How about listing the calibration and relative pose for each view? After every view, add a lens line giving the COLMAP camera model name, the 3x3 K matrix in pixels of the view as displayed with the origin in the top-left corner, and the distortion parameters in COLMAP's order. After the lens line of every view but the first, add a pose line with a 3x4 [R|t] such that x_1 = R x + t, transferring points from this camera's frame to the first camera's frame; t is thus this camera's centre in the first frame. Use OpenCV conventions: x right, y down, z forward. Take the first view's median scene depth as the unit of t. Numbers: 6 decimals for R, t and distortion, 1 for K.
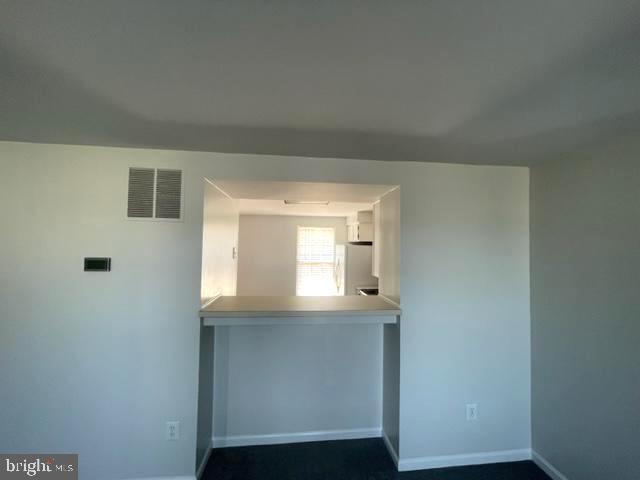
lens RADIAL K [[260.6, 0, 320.0], [0, 260.6, 240.0], [0, 0, 1]] dist [-0.002273, -0.000338]
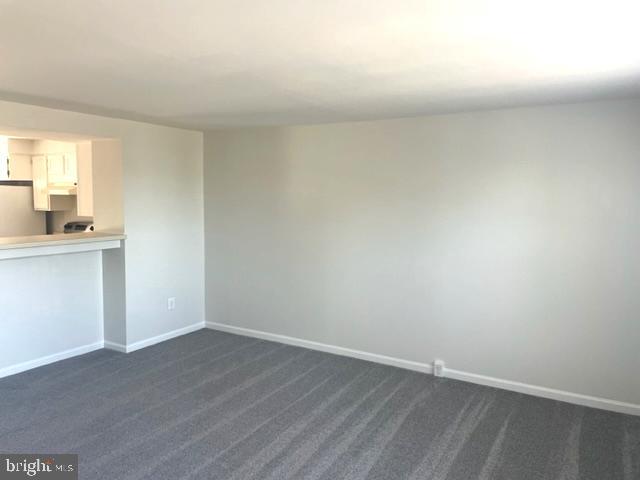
lens RADIAL K [[482.6, 0, 320.0], [0, 482.6, 240.0], [0, 0, 1]] dist [0.059539, -0.075352]
pose [[0.602180, -0.083547, 0.793977, -1.003296], [-0.019844, 0.992636, 0.119501, -0.019735], [-0.798114, -0.087717, 0.596087, -1.196268]]
